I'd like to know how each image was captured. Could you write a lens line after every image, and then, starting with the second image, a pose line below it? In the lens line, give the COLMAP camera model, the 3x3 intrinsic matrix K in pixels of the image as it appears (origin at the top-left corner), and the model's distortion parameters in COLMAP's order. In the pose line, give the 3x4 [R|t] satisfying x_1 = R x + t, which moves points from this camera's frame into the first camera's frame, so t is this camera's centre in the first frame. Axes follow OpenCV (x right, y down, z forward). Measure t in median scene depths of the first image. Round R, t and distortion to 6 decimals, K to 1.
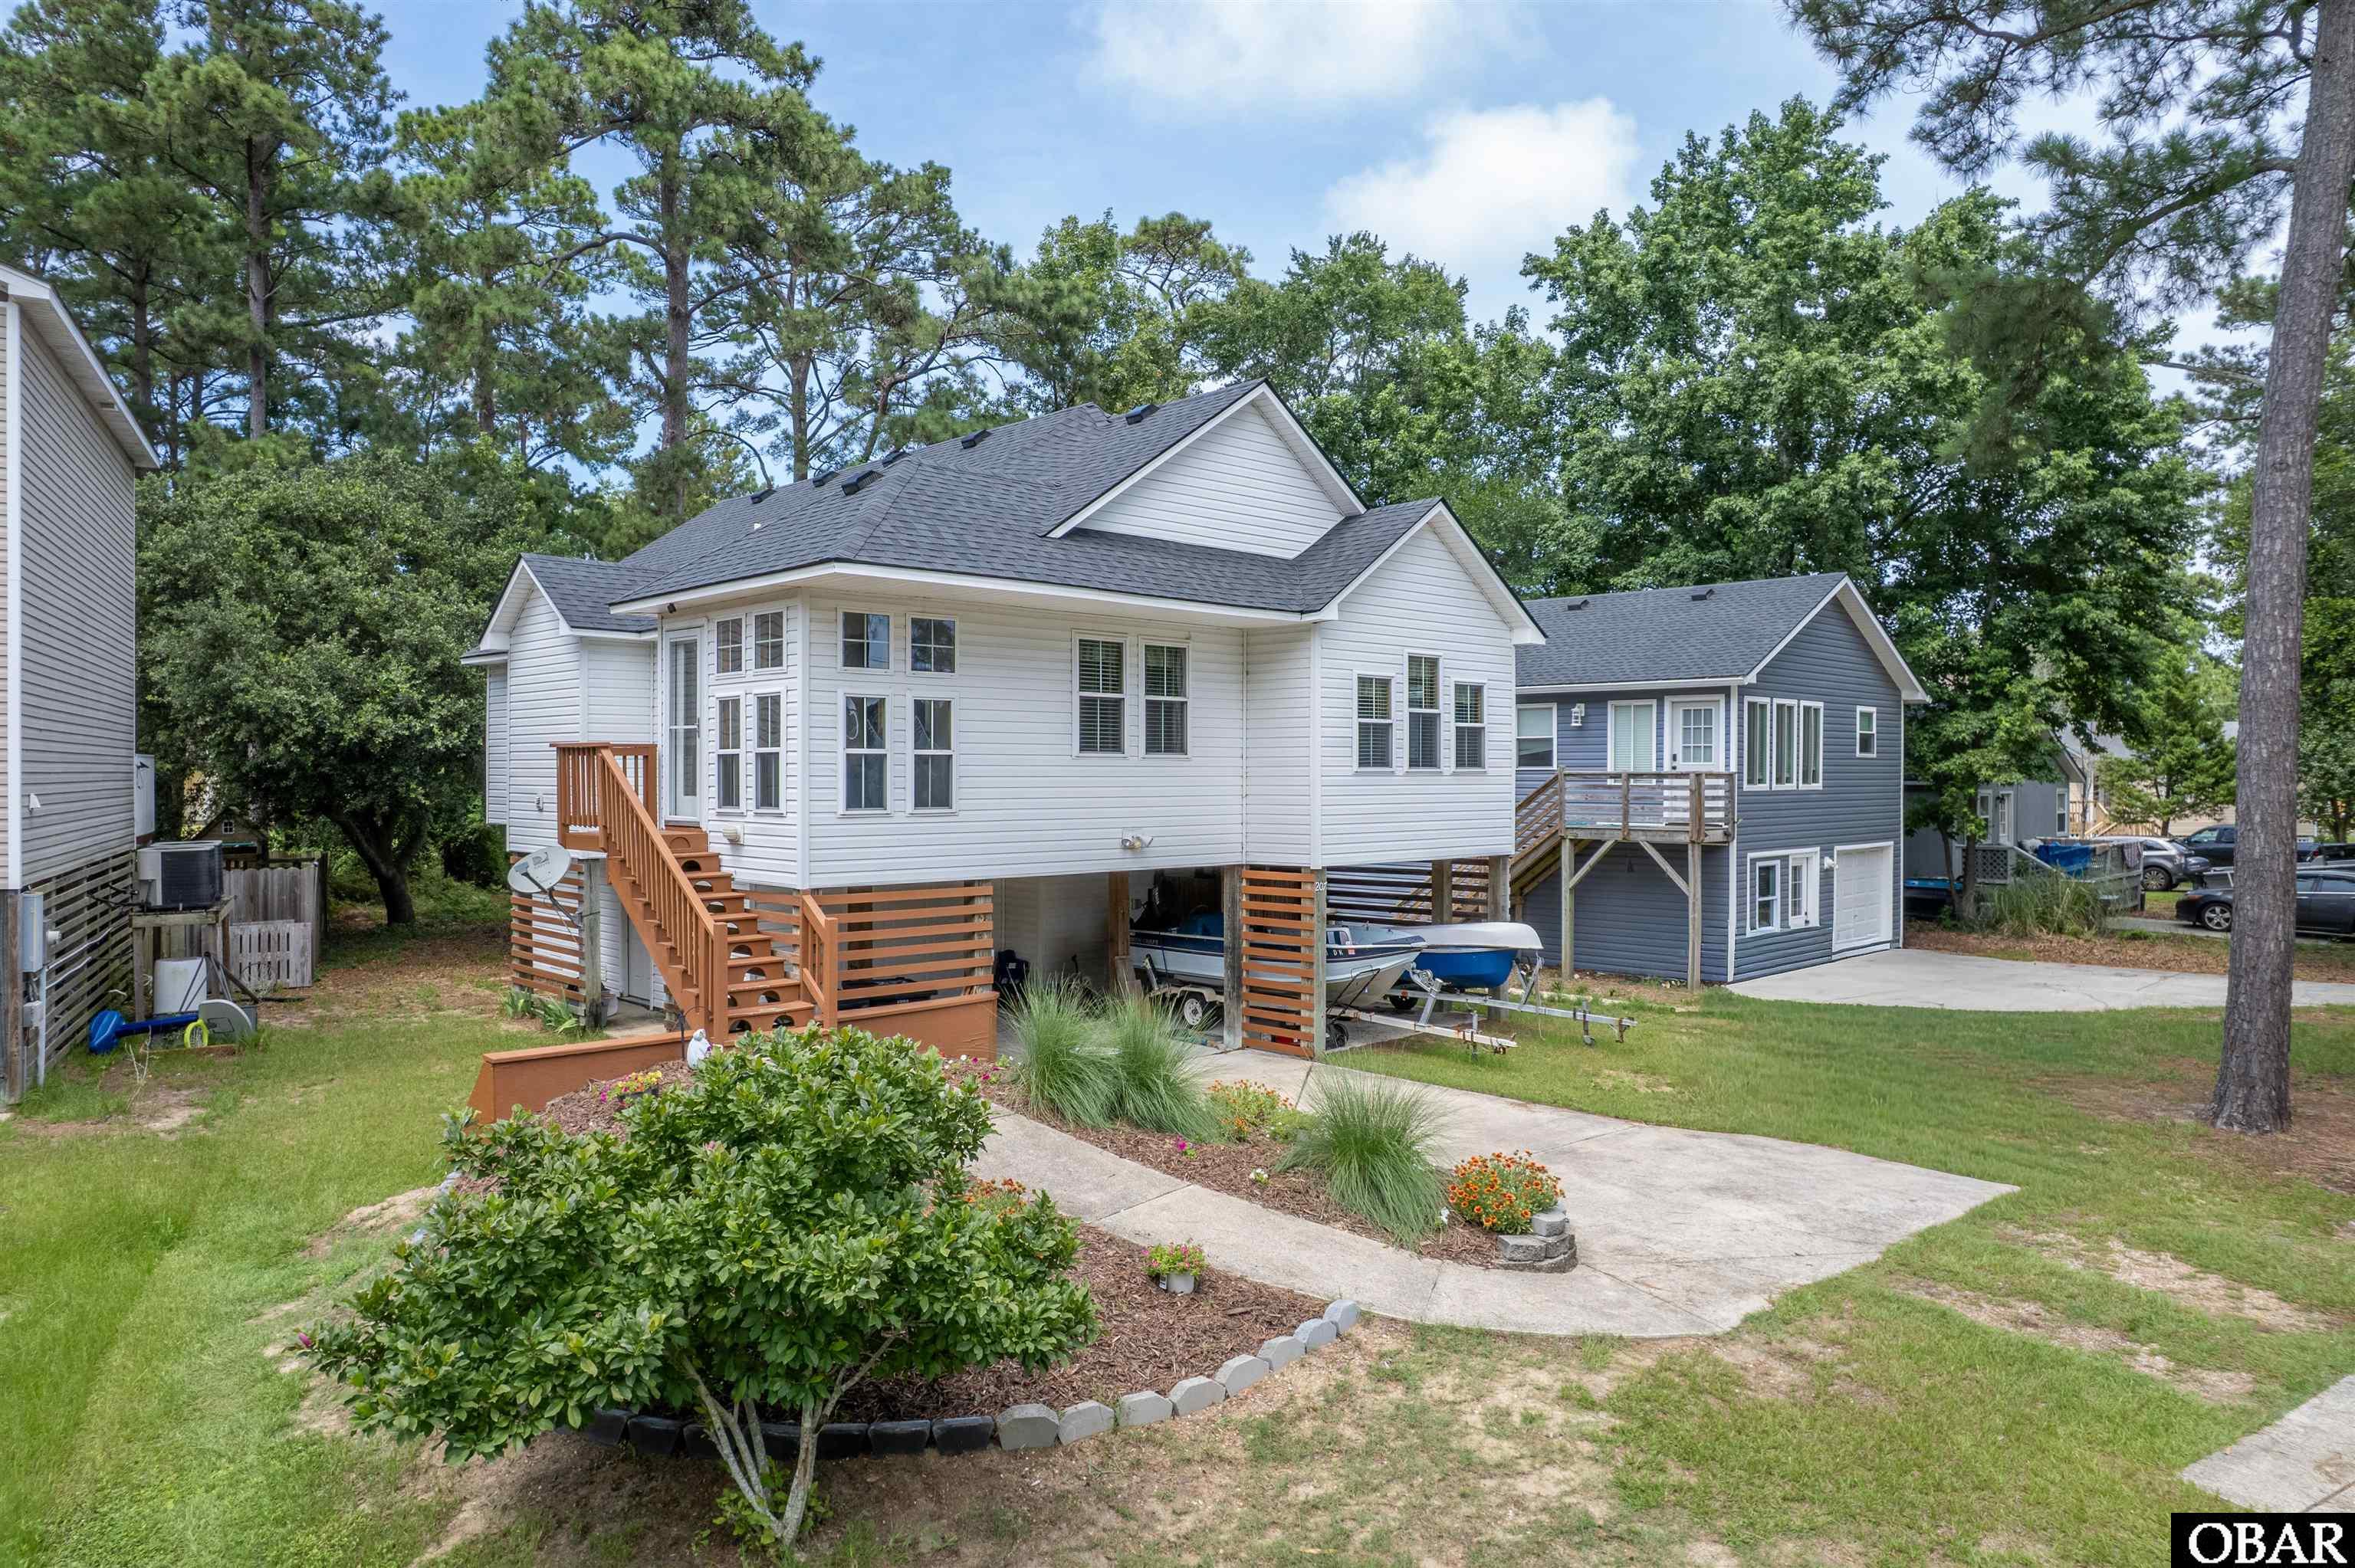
lens RADIAL K [[1512.5, 0, 1172.7], [0, 1512.5, 777.1], [0, 0, 1]] dist [-0.073266, 0.058718]
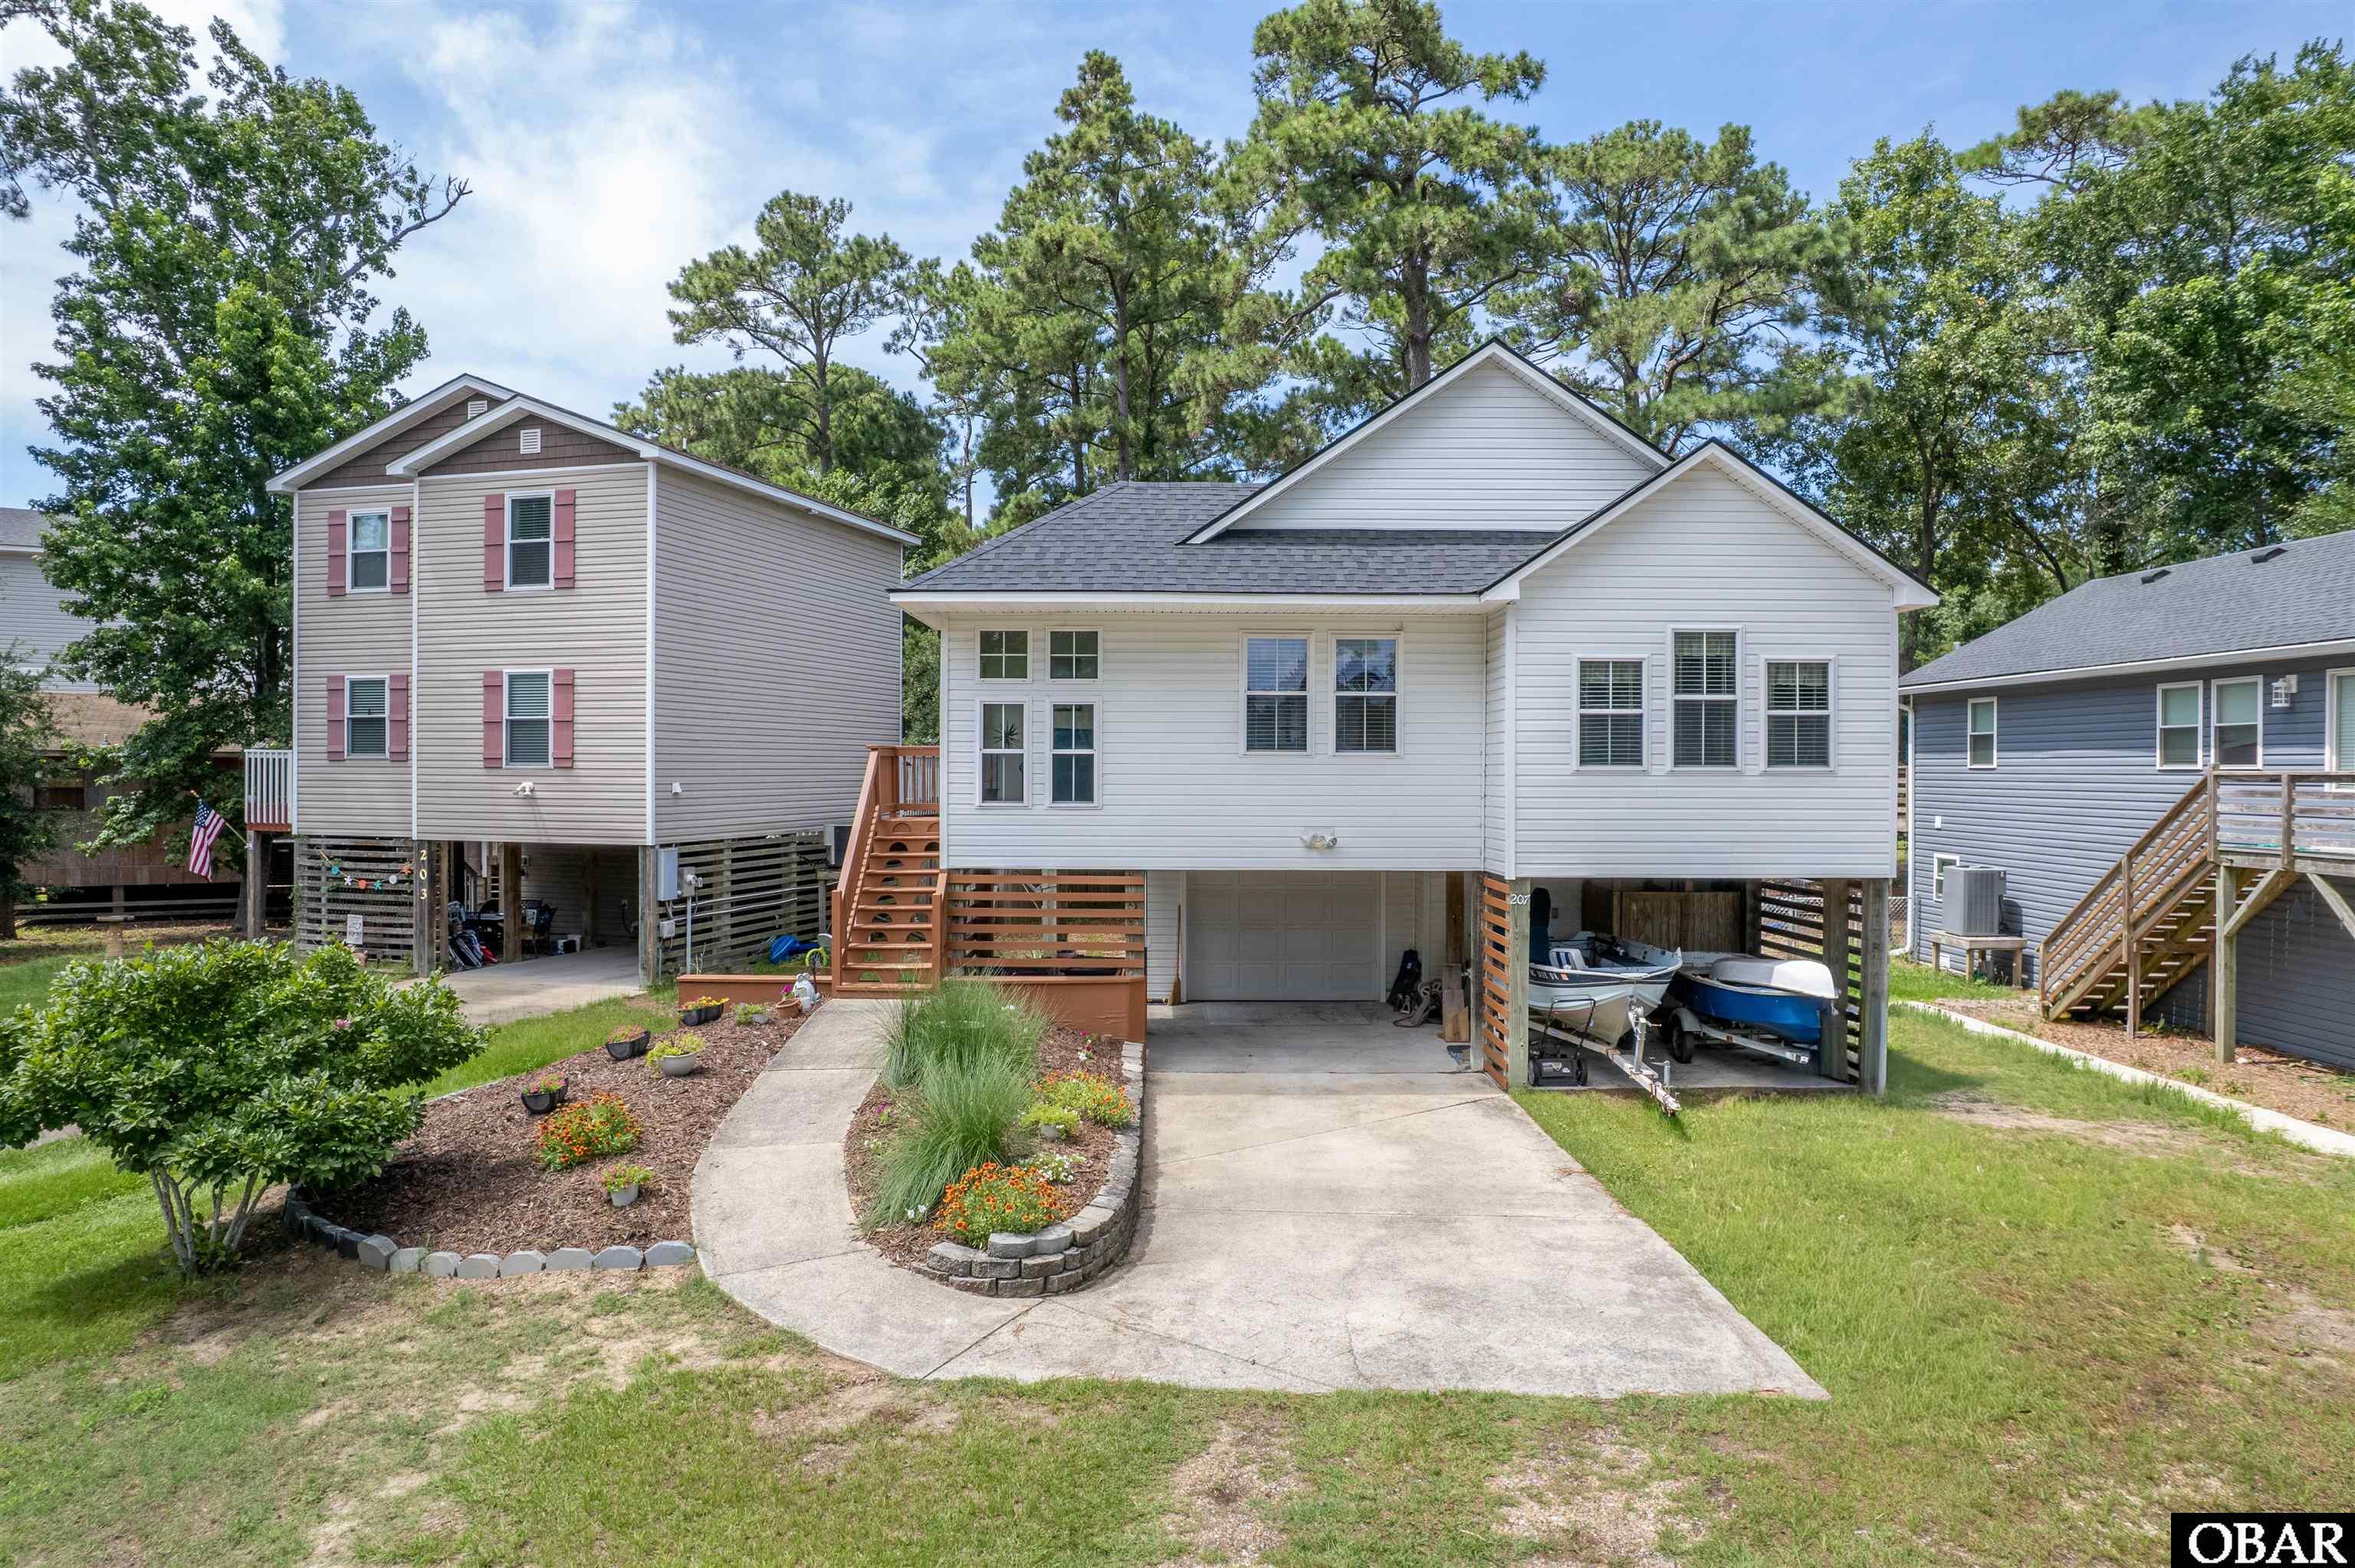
lens RADIAL K [[1495.0, 0, 1174.3], [0, 1495.0, 787.6], [0, 0, 1]] dist [-0.085749, 0.078464]
pose [[0.722008, 0.009372, -0.691822, 0.569832], [-0.004210, 0.999949, 0.009152, -0.000612], [0.691872, -0.003696, 0.722010, 0.231657]]
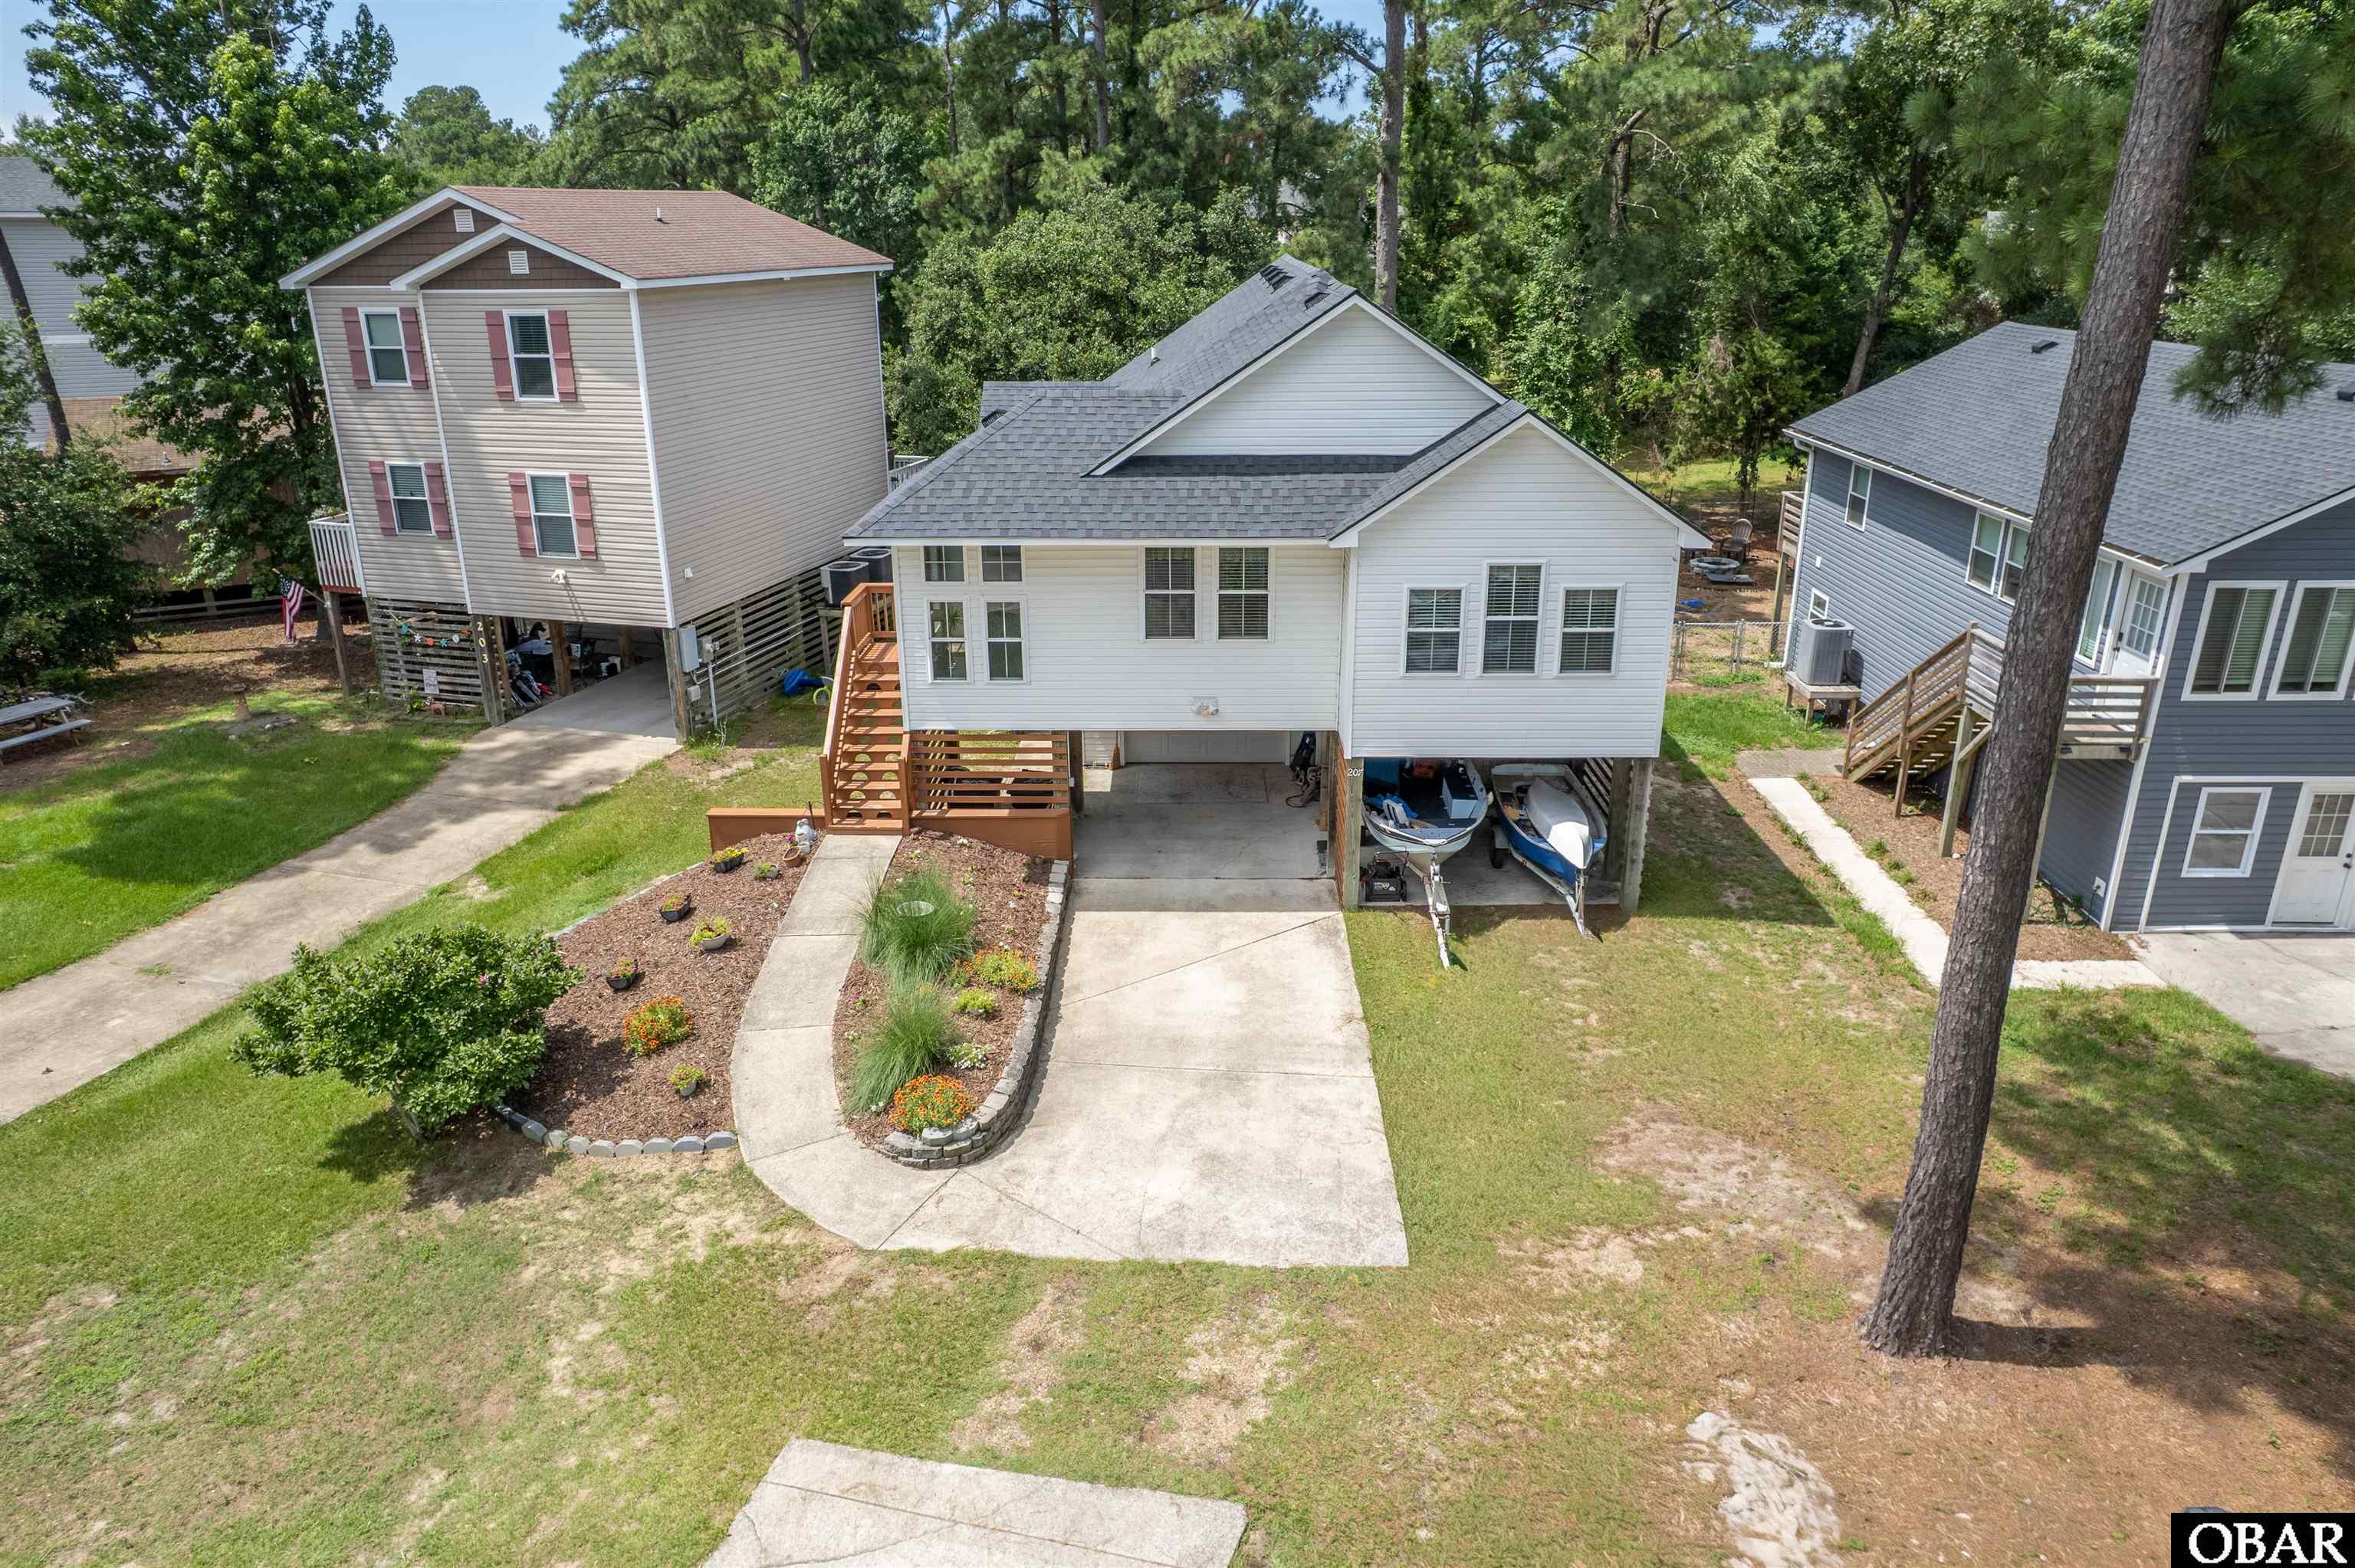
lens RADIAL K [[1512.5, 0, 1172.7], [0, 1512.5, 777.1], [0, 0, 1]] dist [-0.073266, 0.058718]
pose [[0.703672, 0.237662, -0.669599, 0.778066], [0.006945, 0.940054, 0.340954, -0.318063], [0.710491, -0.244570, 0.659839, 0.158815]]
